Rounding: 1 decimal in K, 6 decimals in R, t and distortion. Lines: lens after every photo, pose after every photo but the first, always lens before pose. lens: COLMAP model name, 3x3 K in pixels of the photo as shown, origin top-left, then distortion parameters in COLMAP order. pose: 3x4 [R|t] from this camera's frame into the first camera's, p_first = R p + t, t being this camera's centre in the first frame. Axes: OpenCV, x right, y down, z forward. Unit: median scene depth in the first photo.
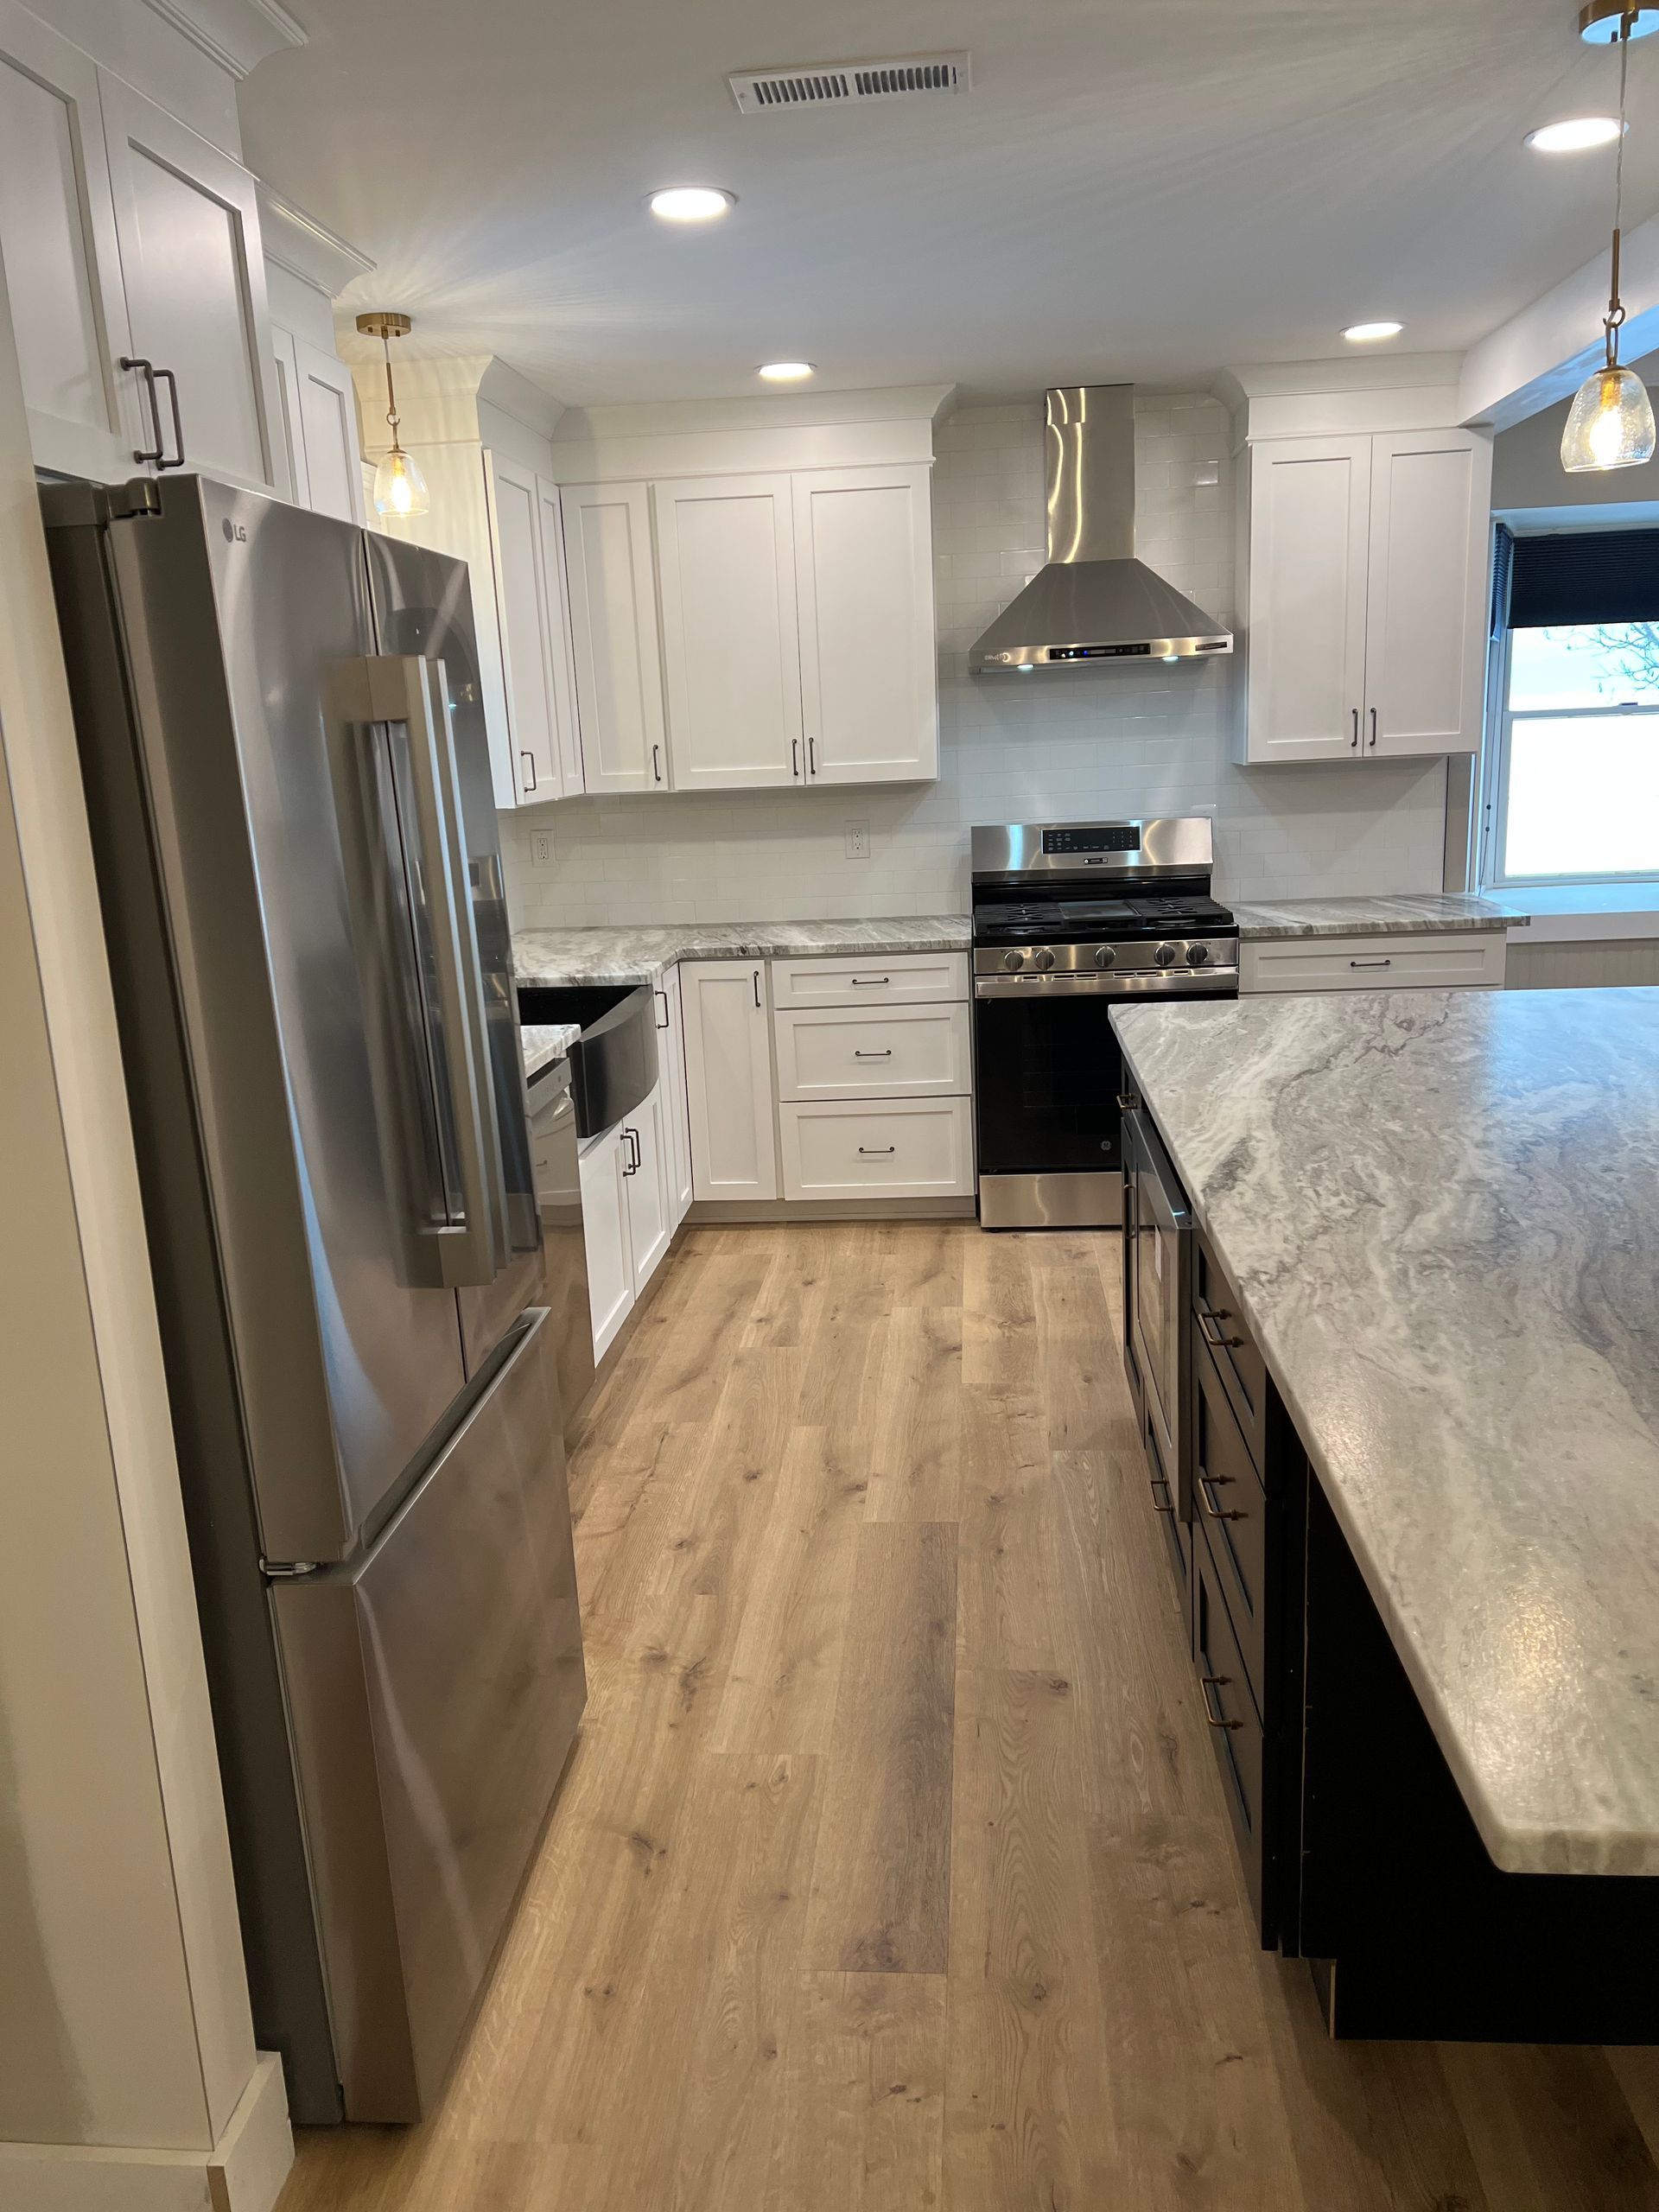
lens RADIAL K [[1655.0, 0, 820.7], [0, 1655.0, 1117.8], [0, 0, 1]] dist [0.057100, -0.064480]
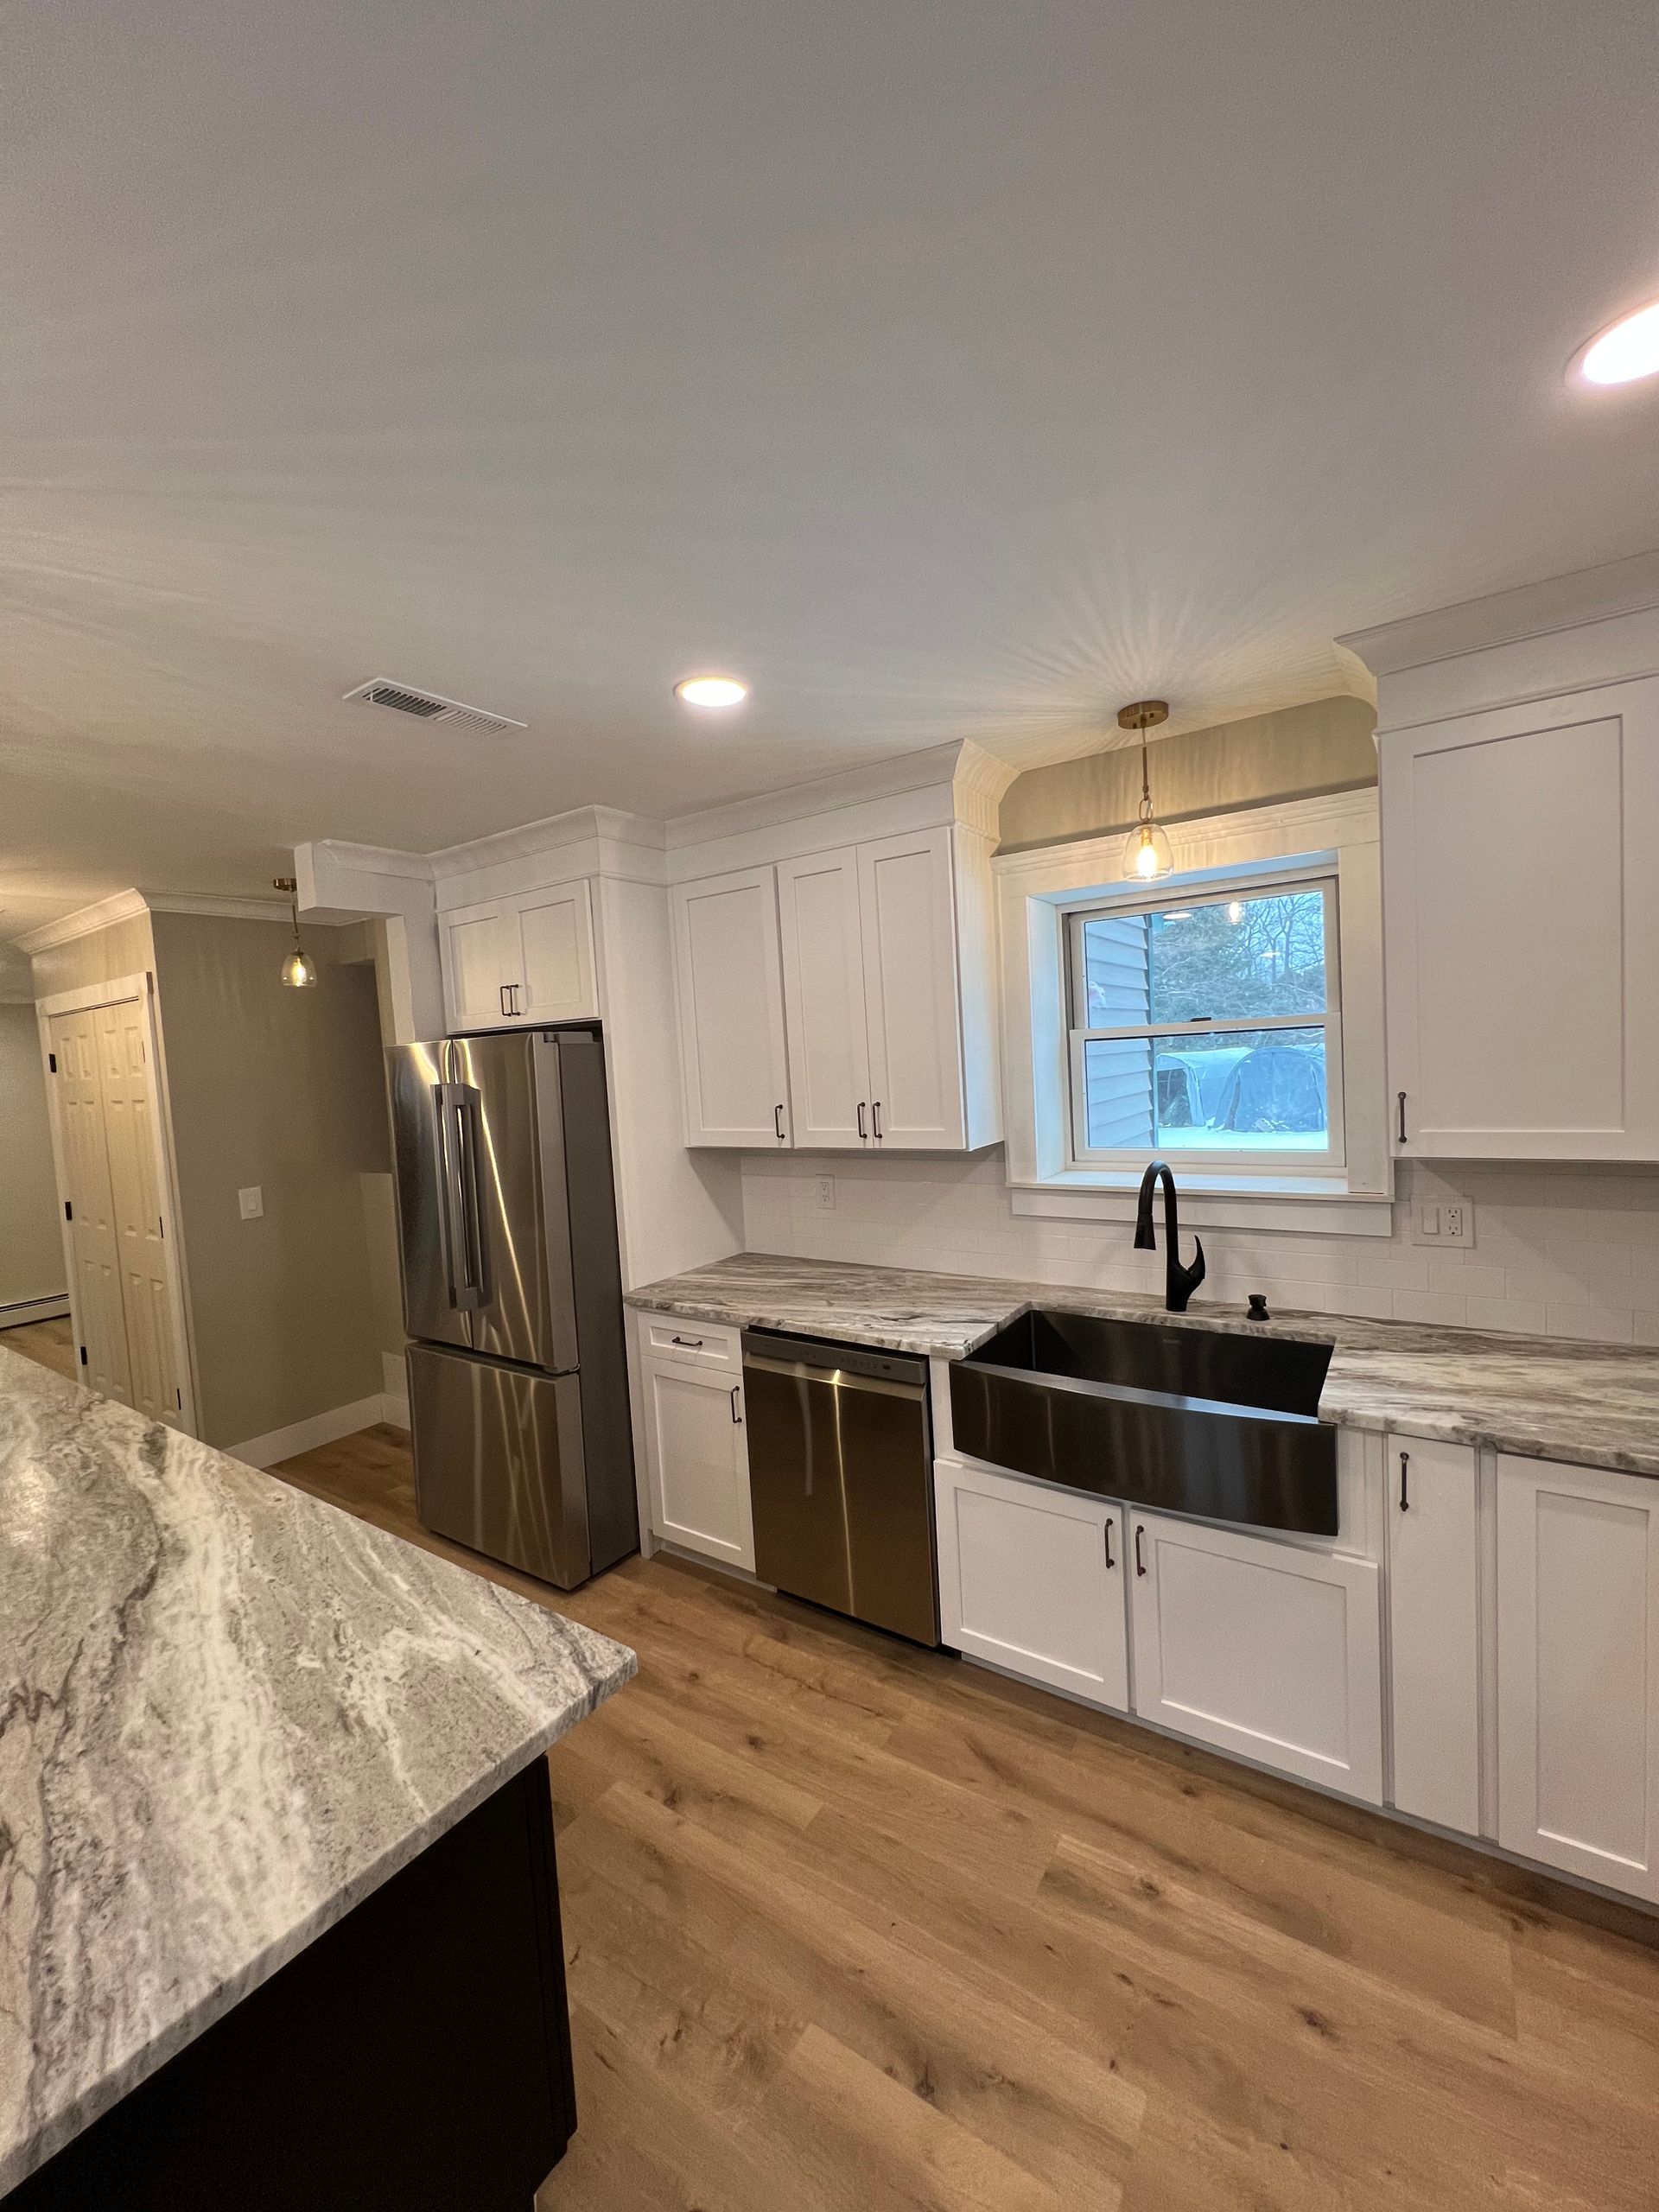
lens RADIAL K [[885.4, 0, 824.5], [0, 885.4, 1106.0], [0, 0, 1]] dist [-0.002376, 0.000147]
pose [[-0.486168, 0.126247, -0.864698, 0.299153], [-0.120666, 0.970332, 0.209513, -0.252997], [0.865494, 0.206198, -0.456511, 0.900540]]
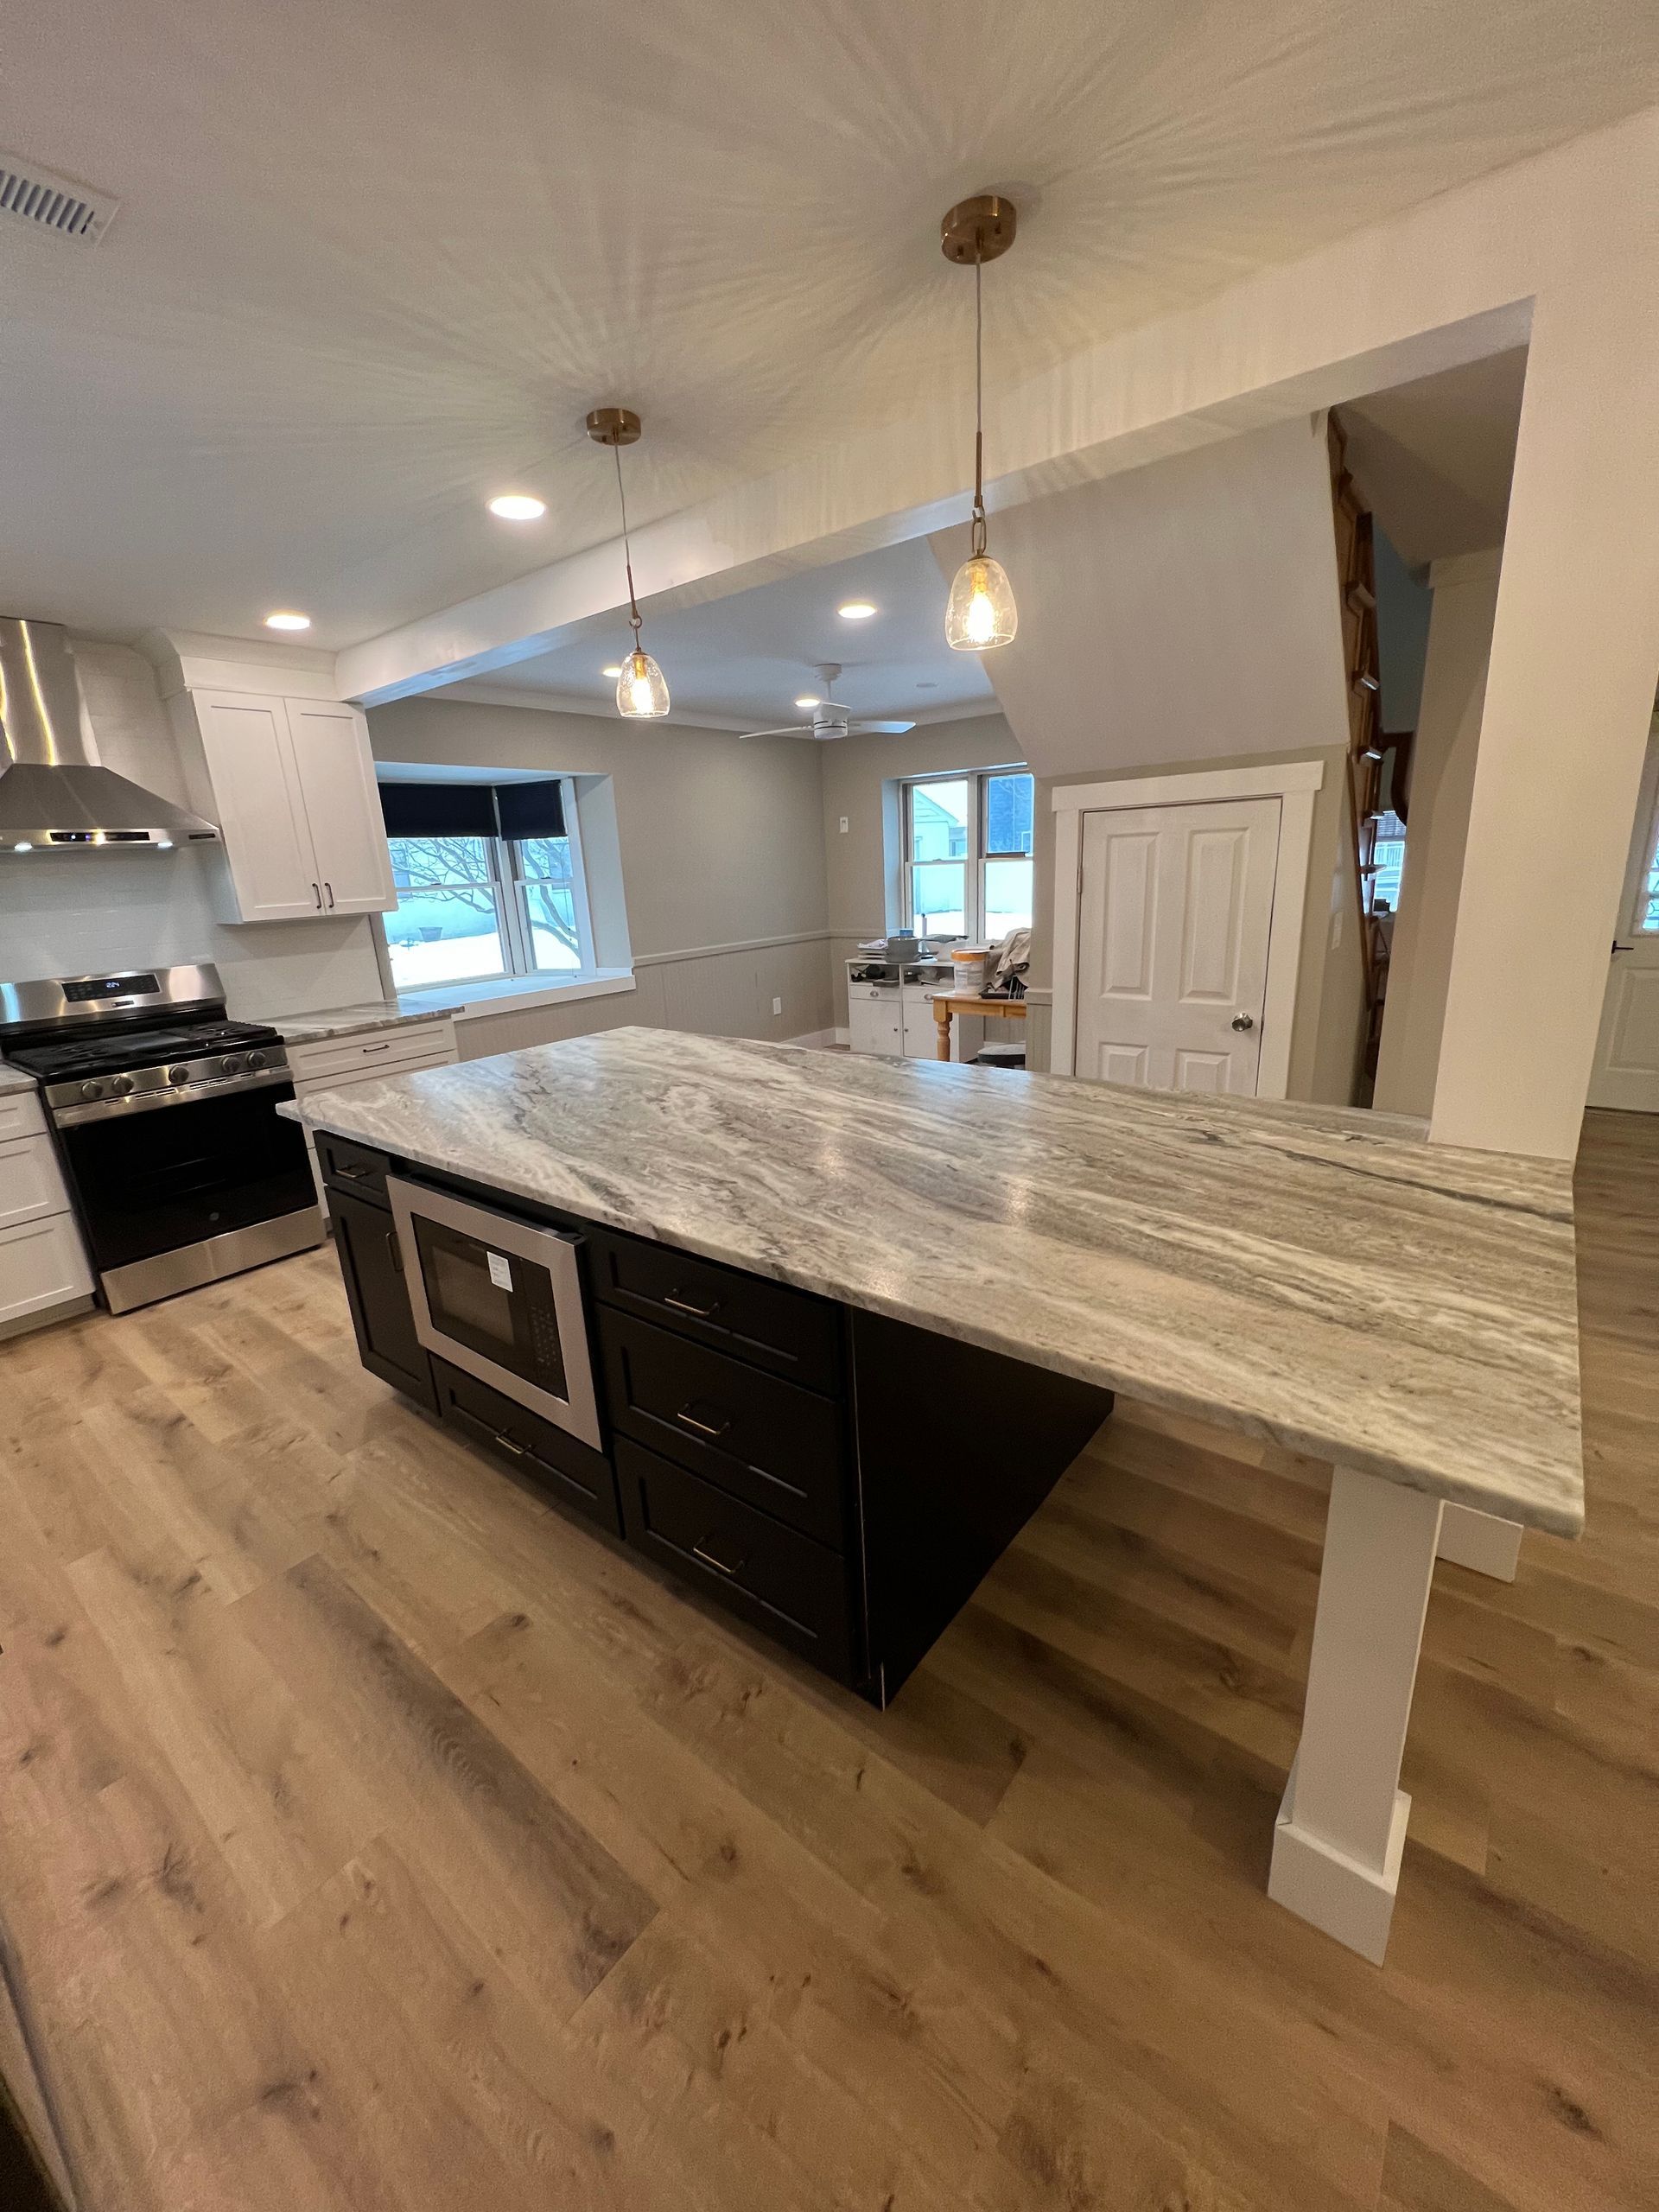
lens RADIAL K [[885.4, 0, 824.9], [0, 885.4, 1104.5], [0, 0, 1]] dist [-0.002376, 0.000147]
pose [[0.551006, -0.204387, 0.809085, -0.110204], [0.216623, 0.971339, 0.097849, -0.033795], [-0.805895, 0.121351, 0.579489, 0.208967]]
